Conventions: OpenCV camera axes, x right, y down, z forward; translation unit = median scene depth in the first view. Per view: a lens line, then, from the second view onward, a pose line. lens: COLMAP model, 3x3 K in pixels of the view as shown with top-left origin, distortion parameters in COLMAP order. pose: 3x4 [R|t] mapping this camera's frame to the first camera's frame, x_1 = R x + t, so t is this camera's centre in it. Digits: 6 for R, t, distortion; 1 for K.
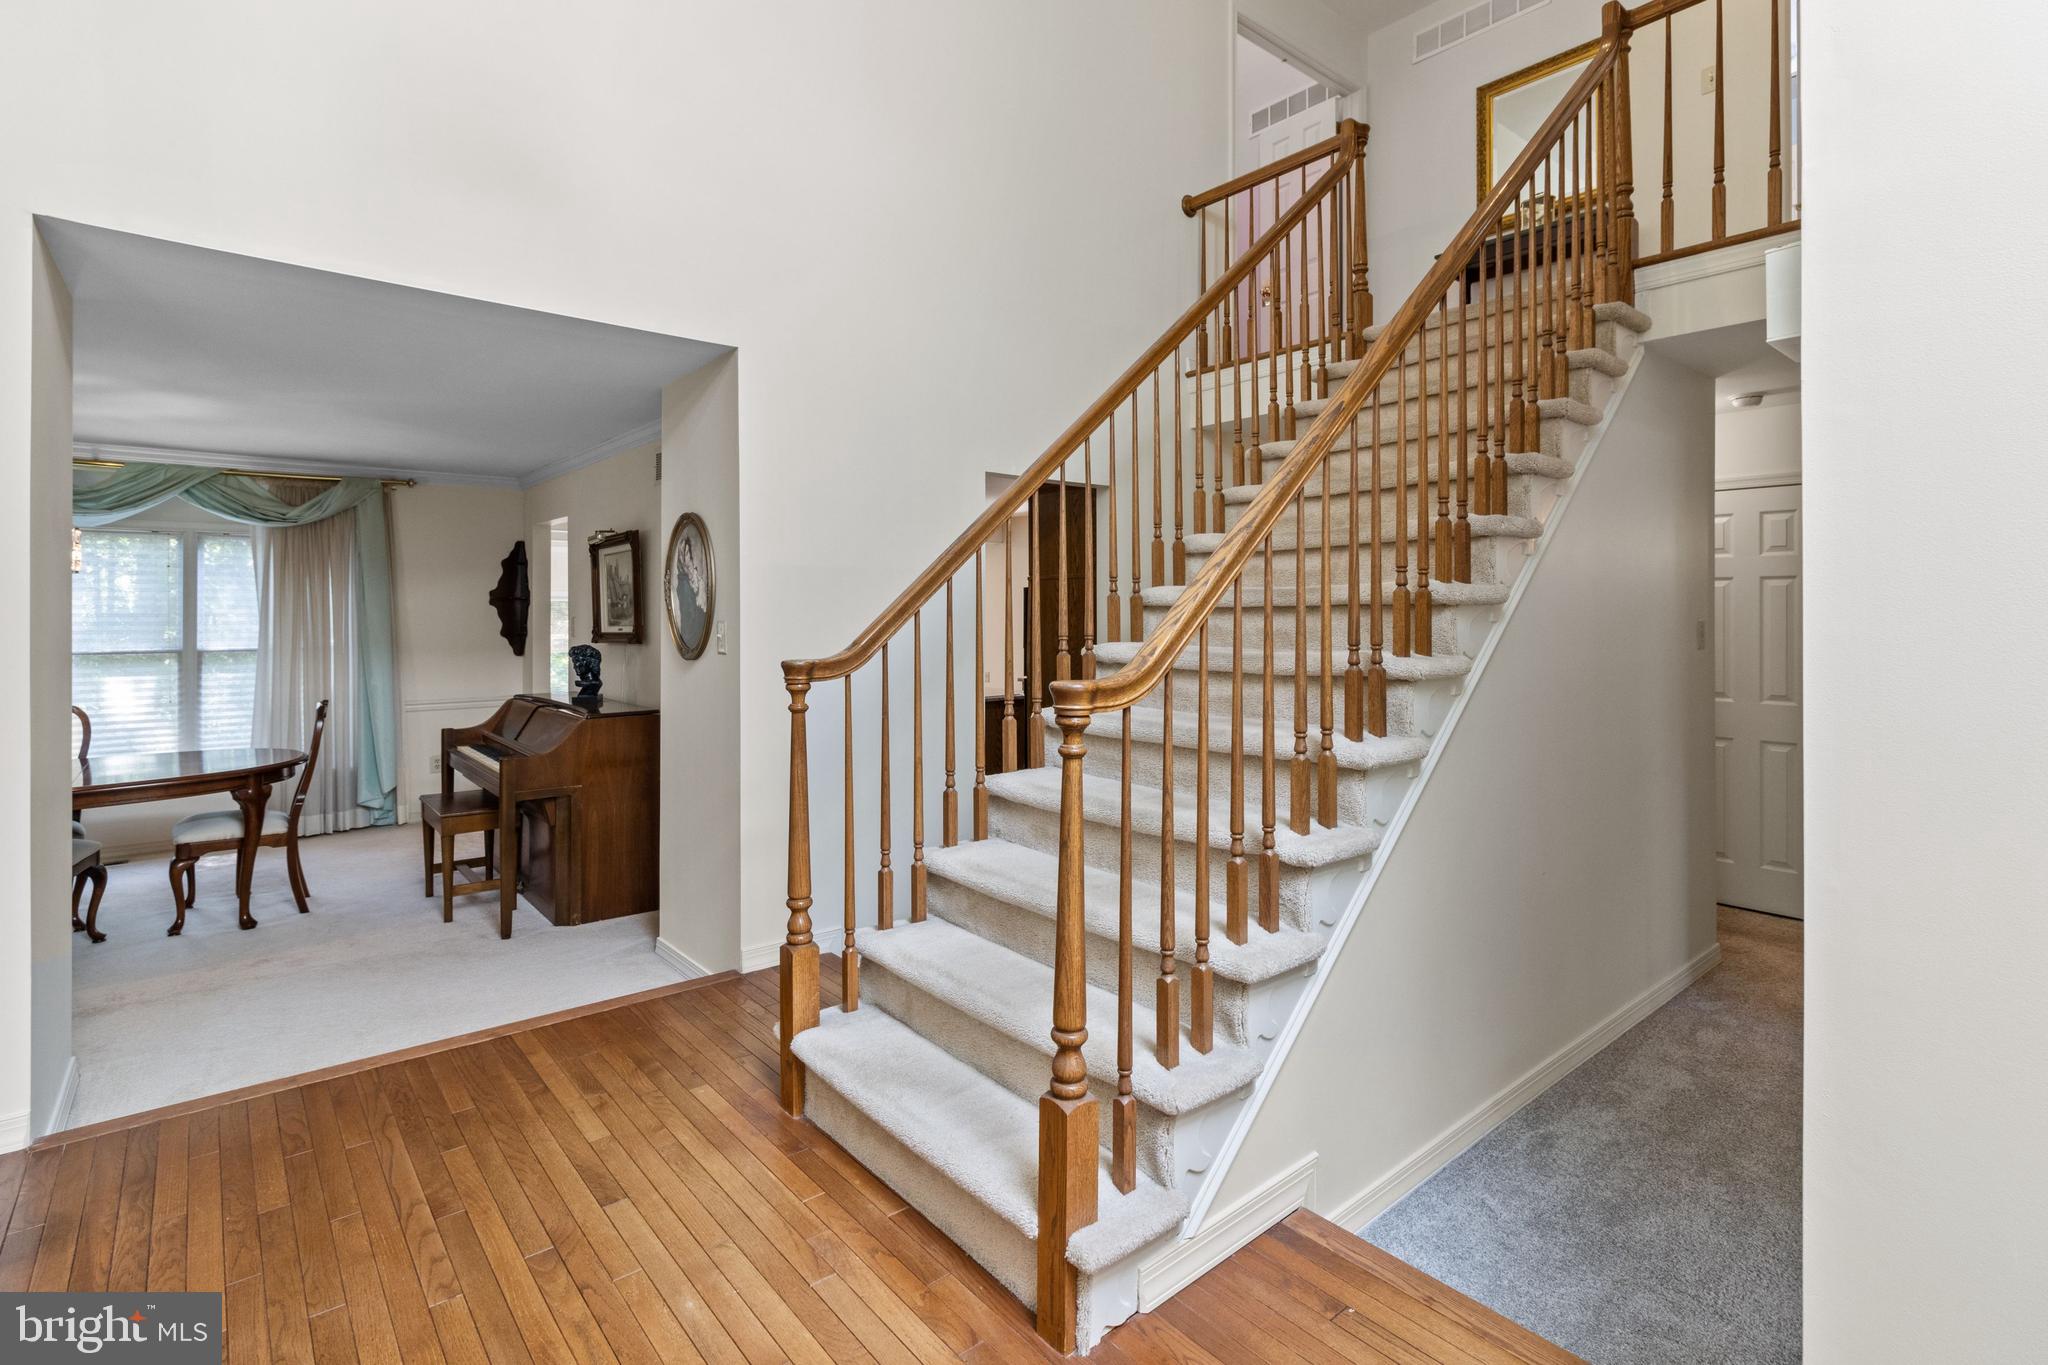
lens RADIAL K [[977.8, 0, 1021.5], [0, 977.8, 614.0], [0, 0, 1]] dist [0.002684, 0.000389]
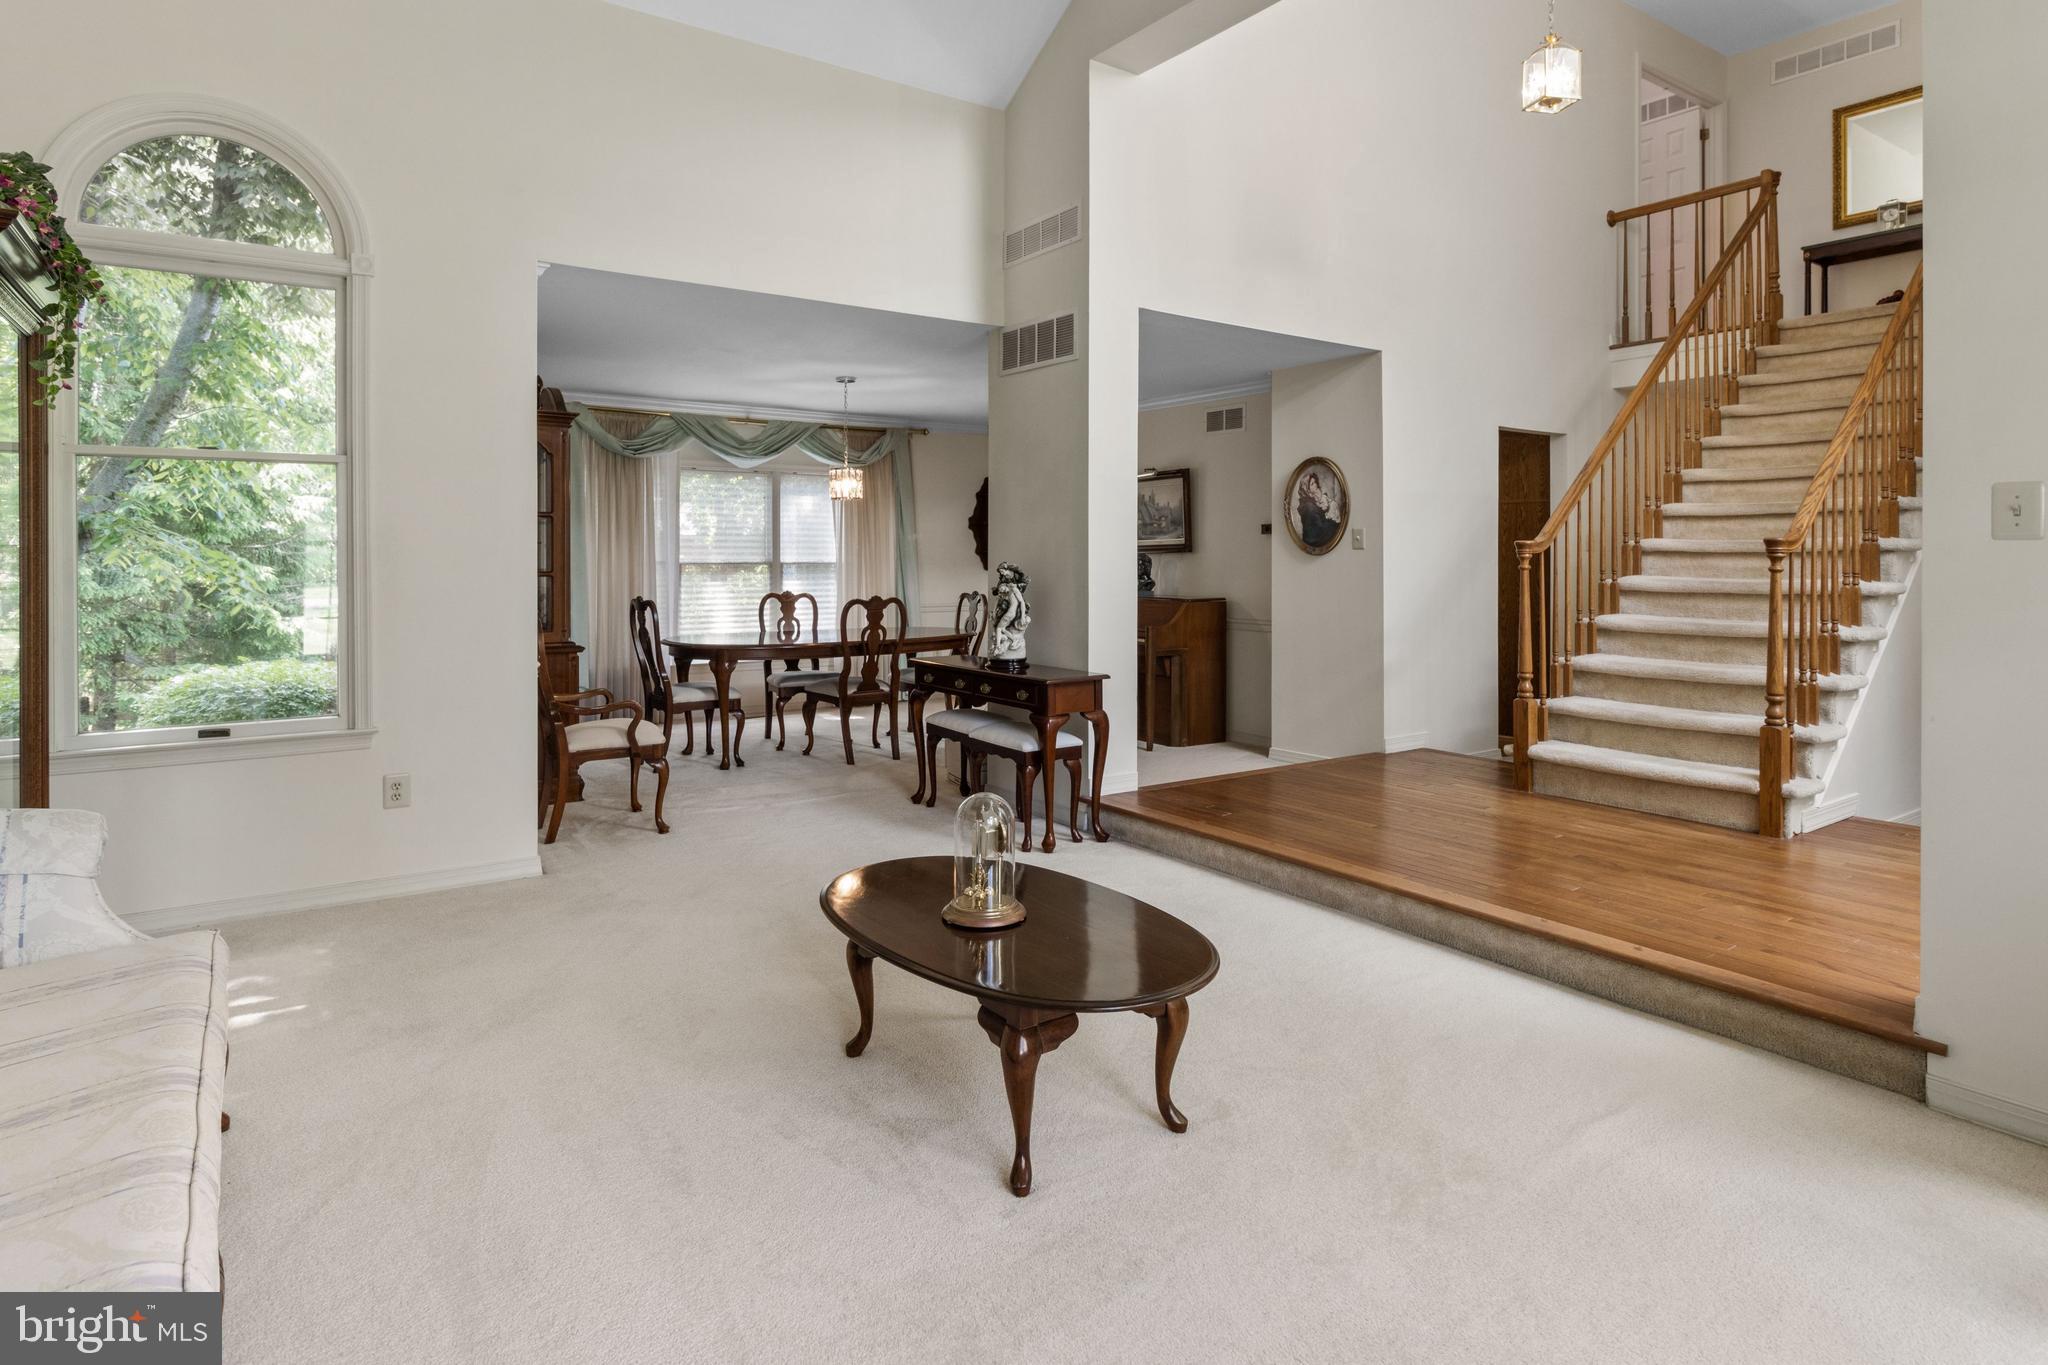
lens RADIAL K [[1119.9, 0, 1029.9], [0, 1119.9, 566.2], [0, 0, 1]] dist [0.003953, 0.000920]
pose [[0.997045, 0.000753, -0.076812, -0.408712], [-0.000289, 0.999982, 0.006046, 0.033725], [0.076815, -0.006006, 0.997027, -0.468609]]
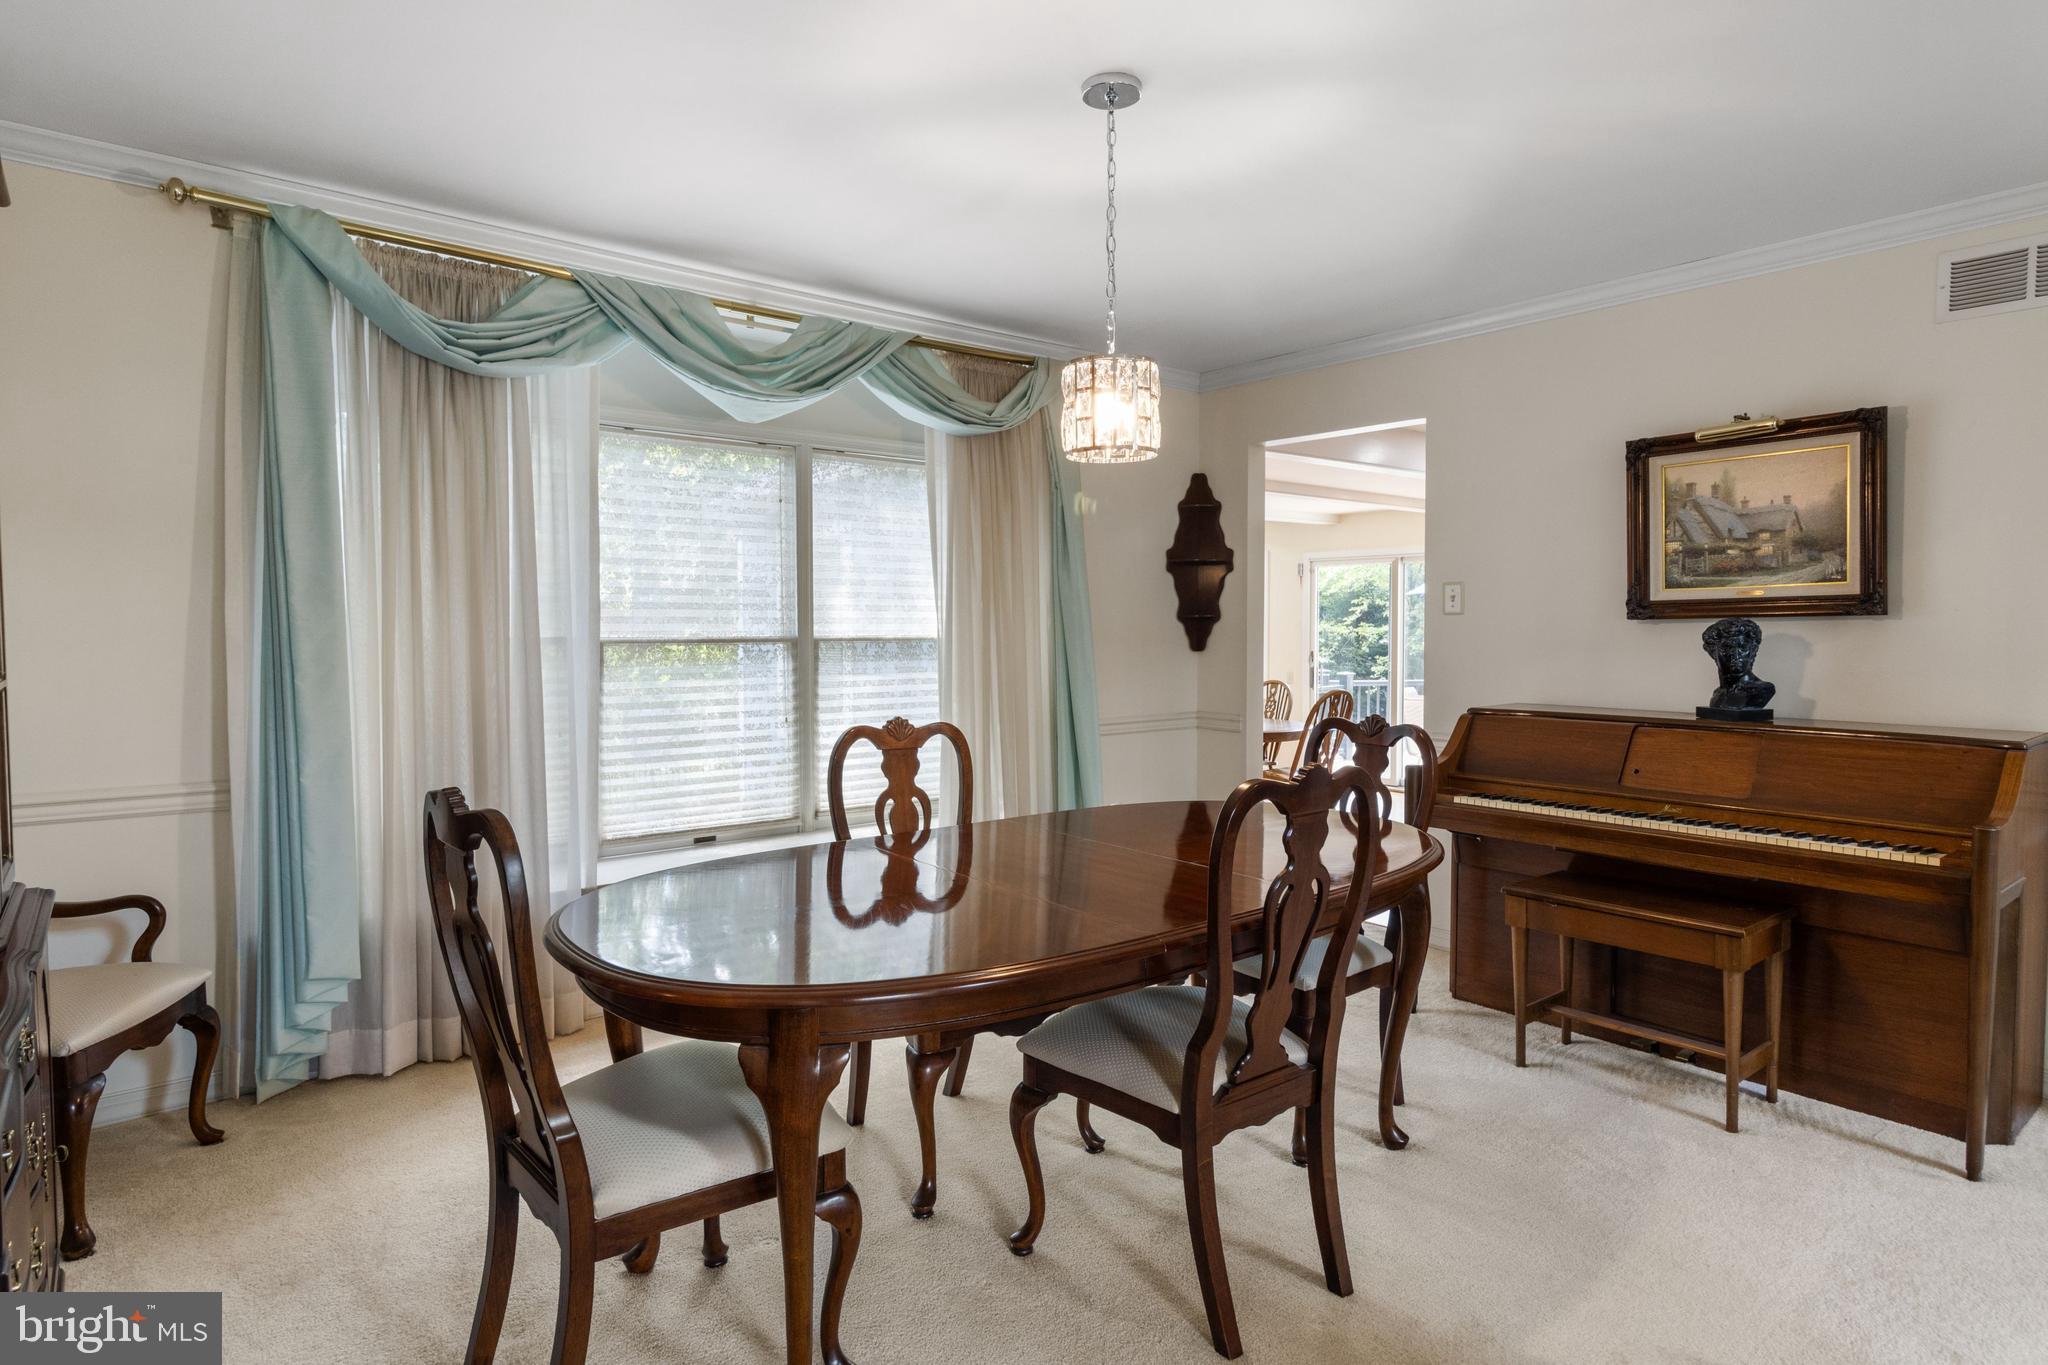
lens RADIAL K [[1119.9, 0, 1024.8], [0, 1119.9, 674.4], [0, 0, 1]] dist [0.003953, 0.000920]
pose [[0.999930, -0.000202, -0.011810, -0.719004], [0.000703, 0.999102, 0.042371, 0.030740], [0.011791, -0.042376, 0.999032, 0.297369]]
